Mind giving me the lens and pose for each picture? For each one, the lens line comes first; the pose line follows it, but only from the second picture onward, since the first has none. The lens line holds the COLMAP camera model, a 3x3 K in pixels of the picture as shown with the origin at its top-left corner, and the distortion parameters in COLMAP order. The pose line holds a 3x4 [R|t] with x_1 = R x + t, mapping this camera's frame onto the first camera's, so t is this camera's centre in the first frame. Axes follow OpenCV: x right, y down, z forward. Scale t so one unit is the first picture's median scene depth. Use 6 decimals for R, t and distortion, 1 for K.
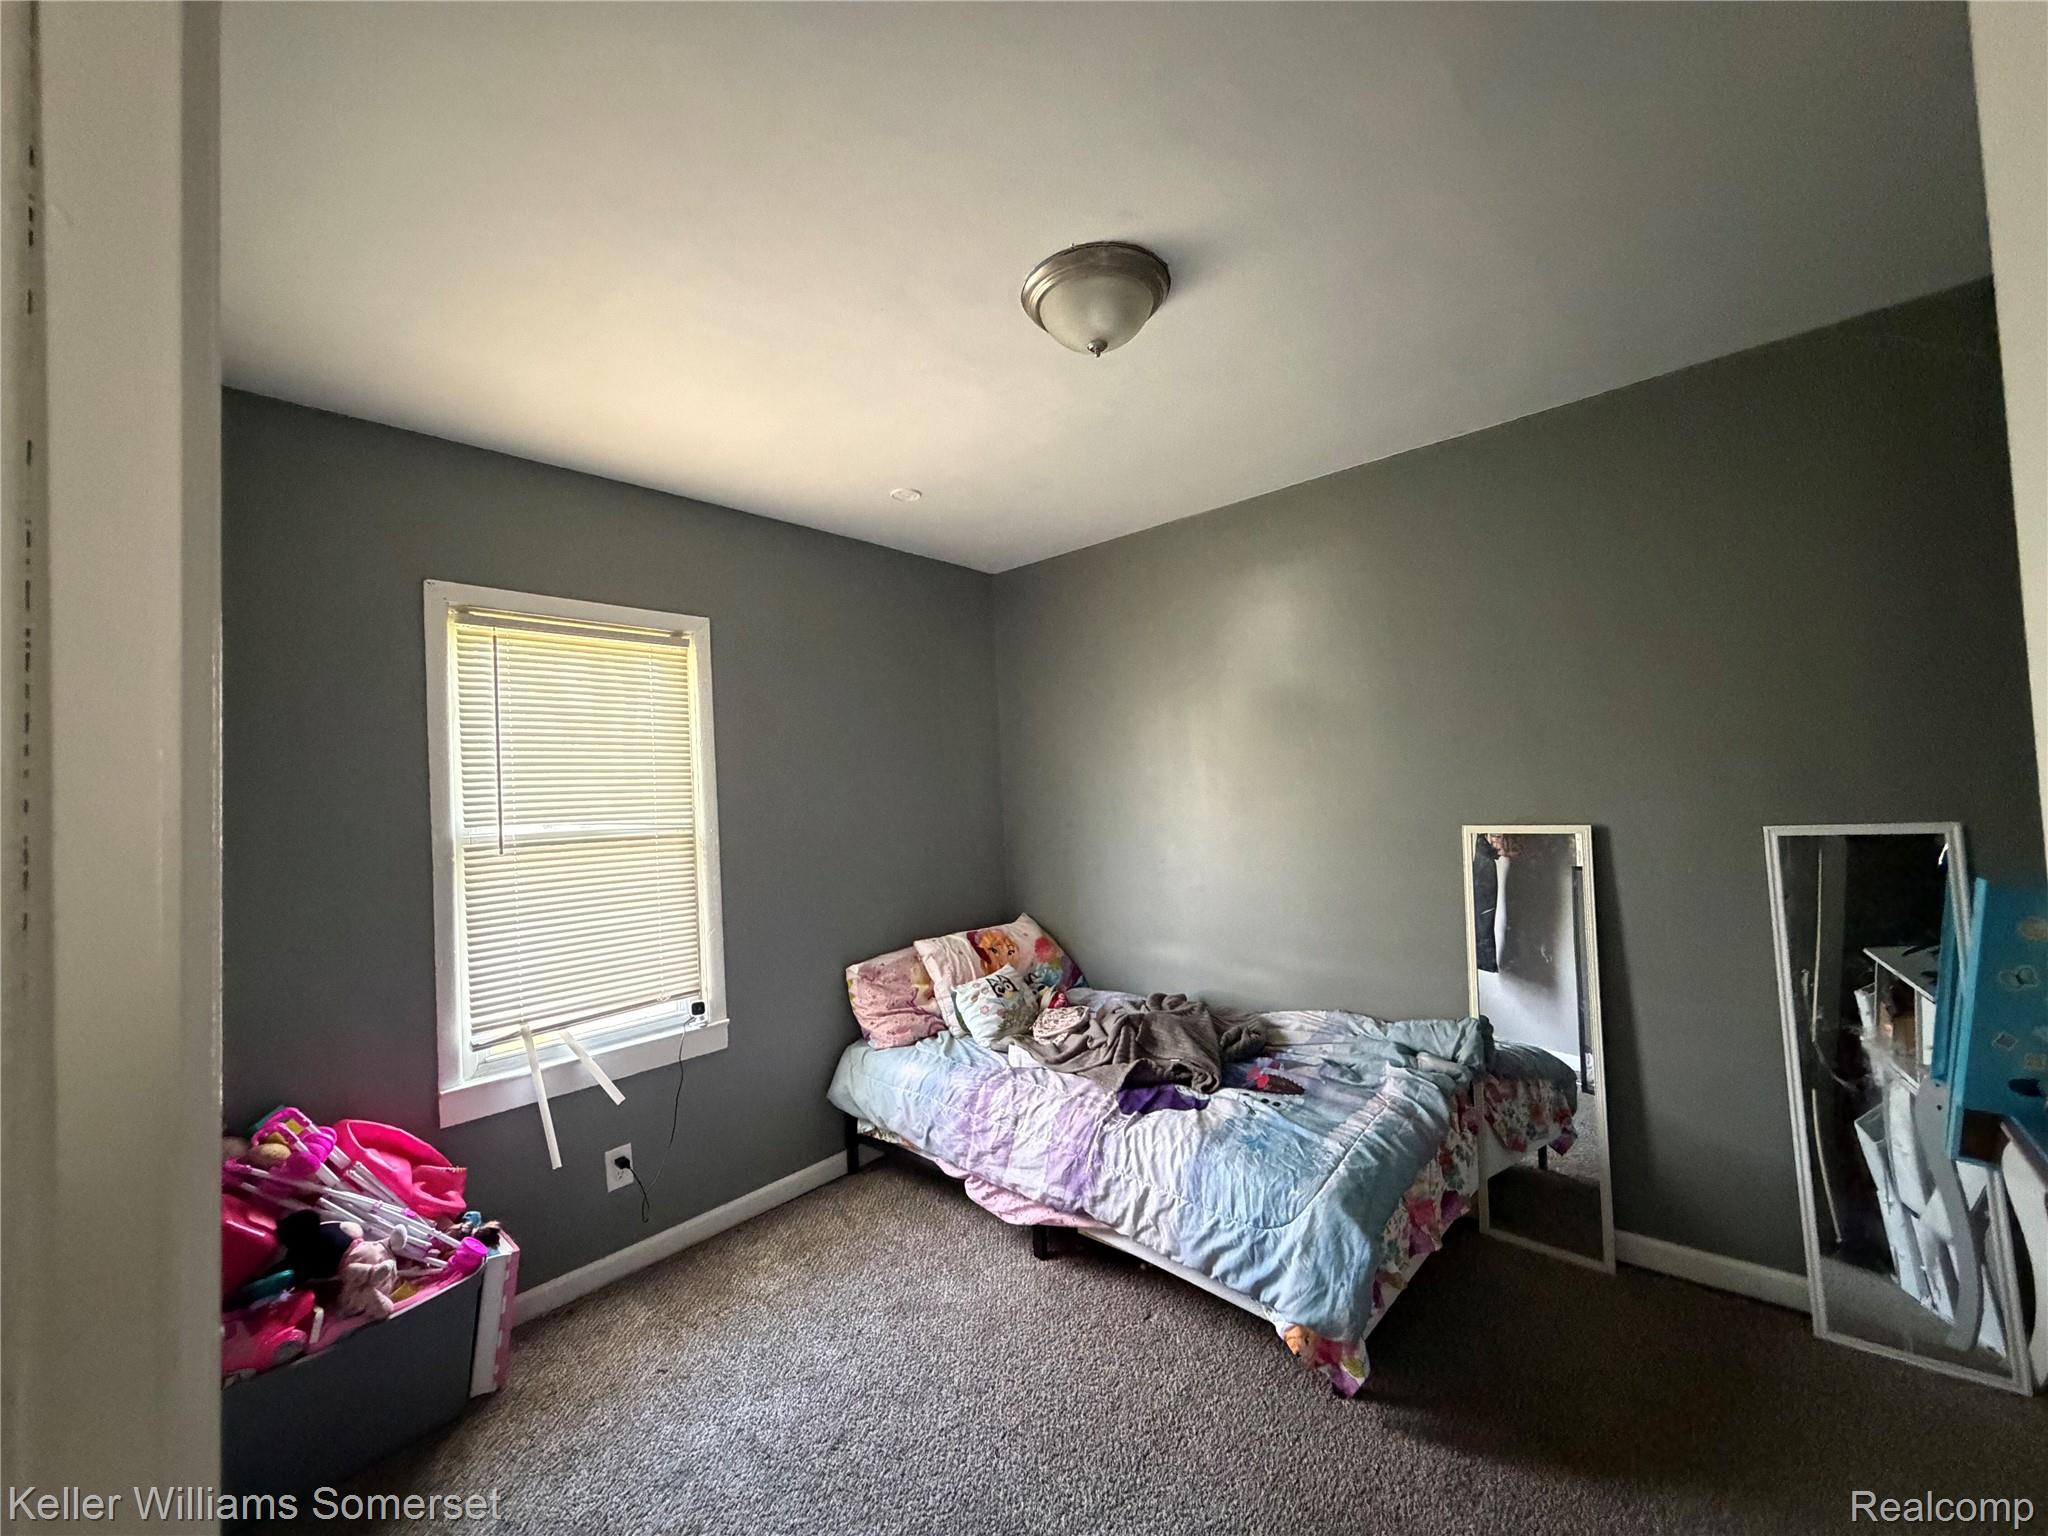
lens RADIAL K [[815.4, 0, 1019.3], [0, 815.4, 771.0], [0, 0, 1]] dist [-0.001497, 0.000335]
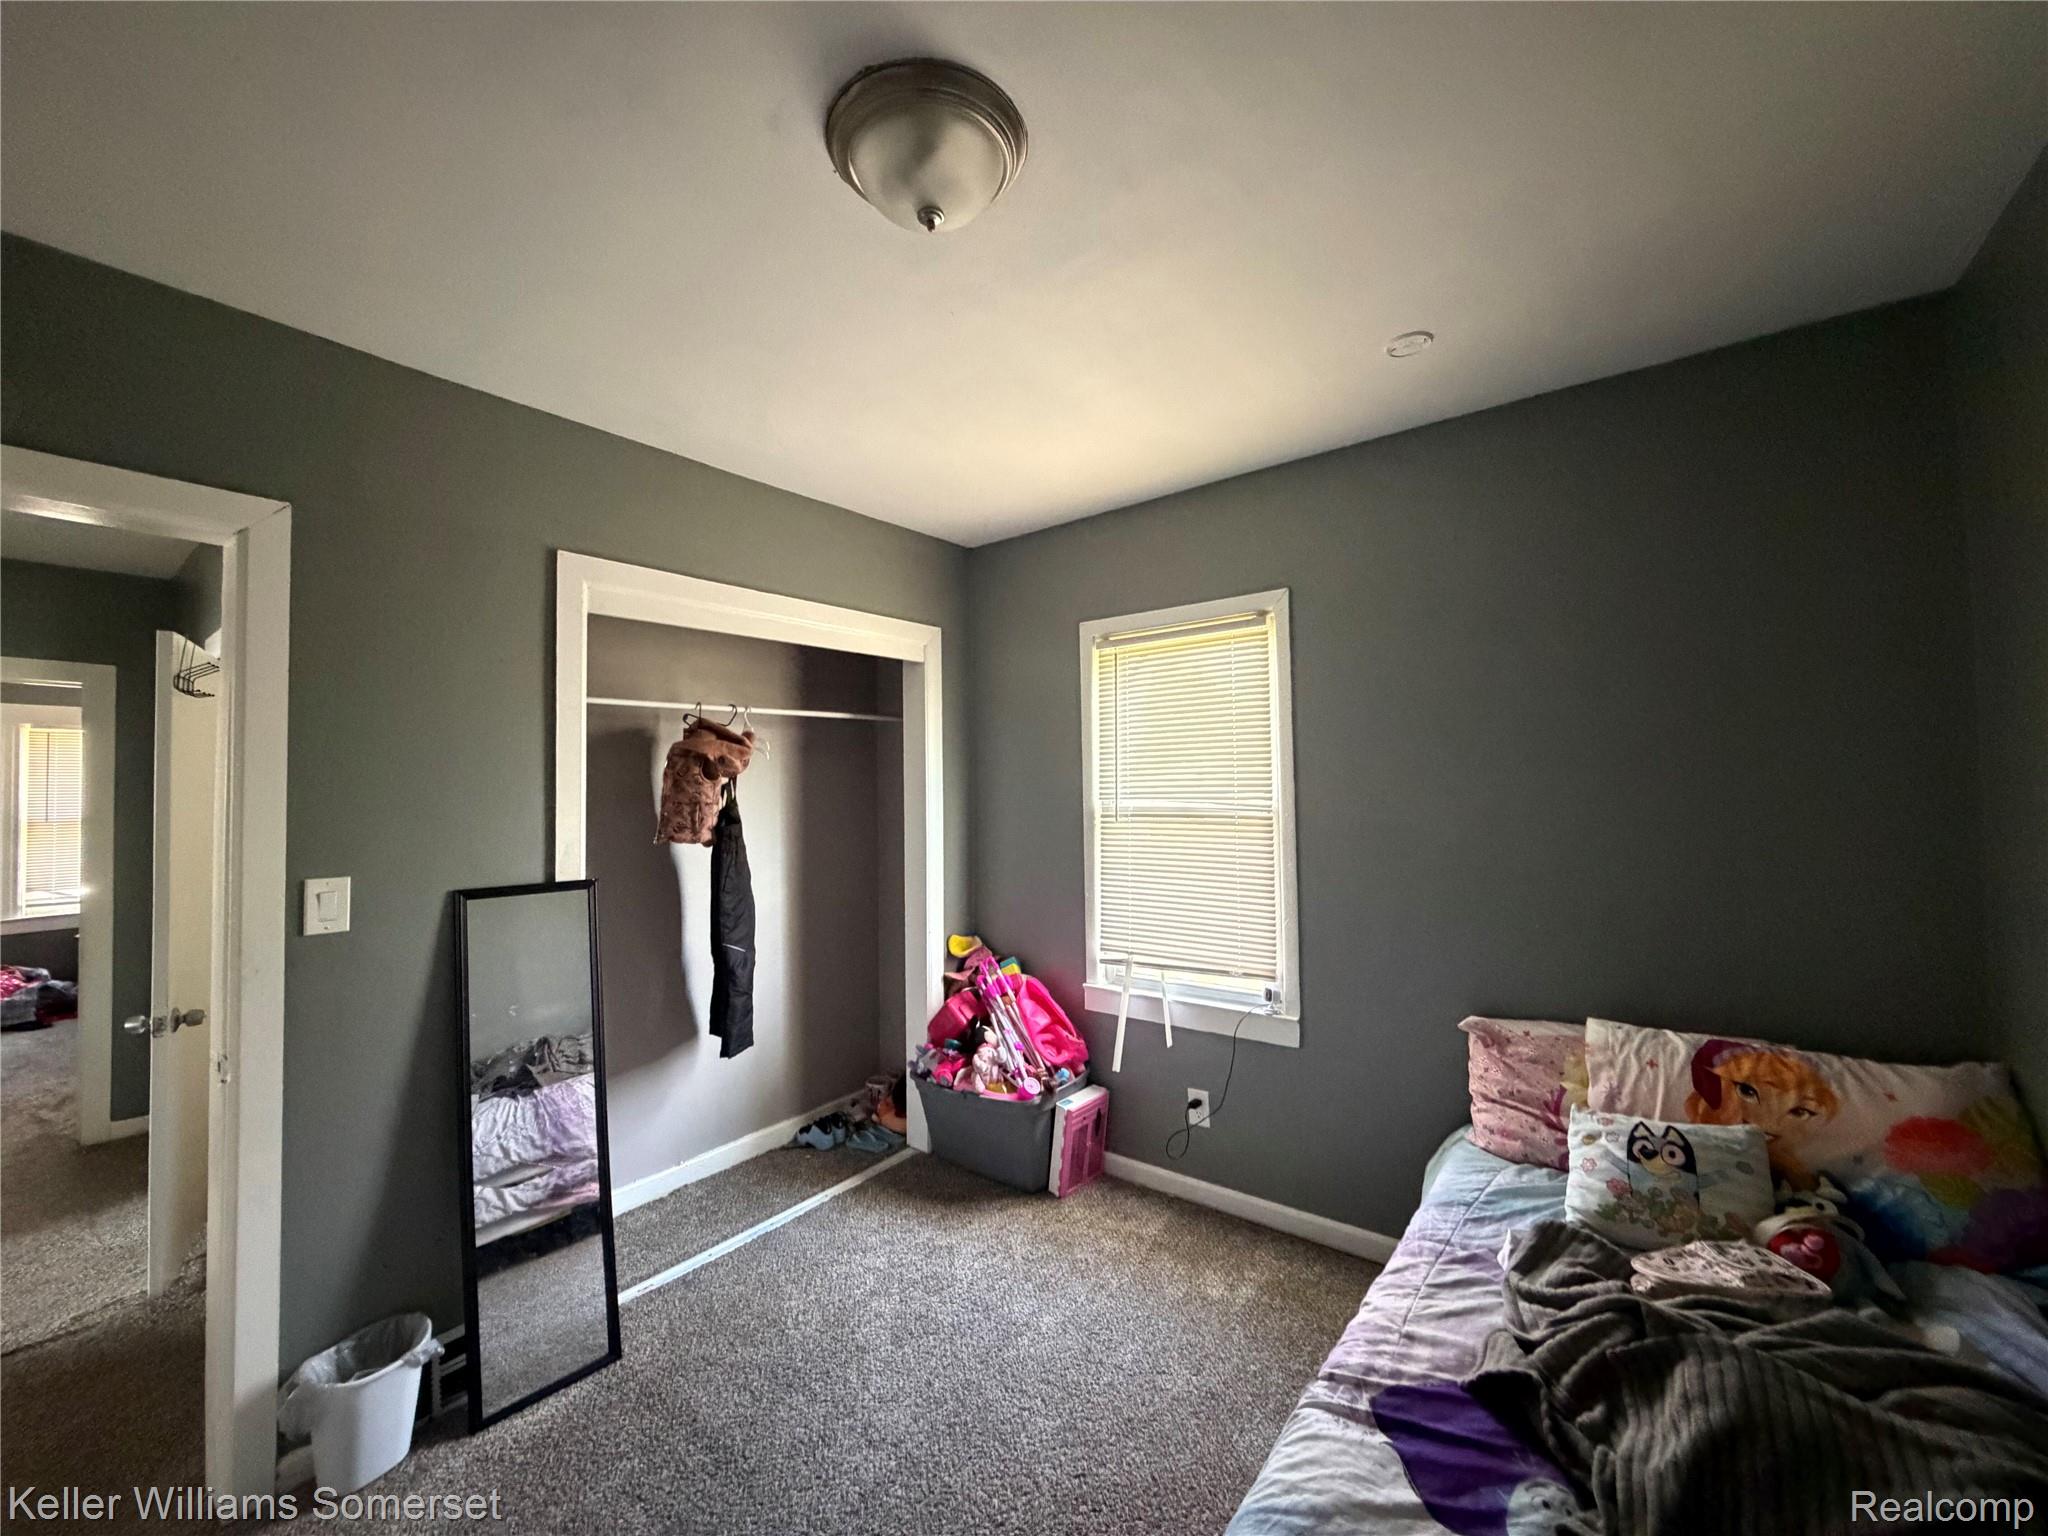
lens RADIAL K [[815.4, 0, 1019.3], [0, 815.4, 771.0], [0, 0, 1]] dist [-0.001497, 0.000335]
pose [[0.066671, 0.029864, -0.997328, 0.623096], [0.047561, 0.998321, 0.033073, -0.028143], [0.996641, -0.049639, 0.065139, 0.725603]]
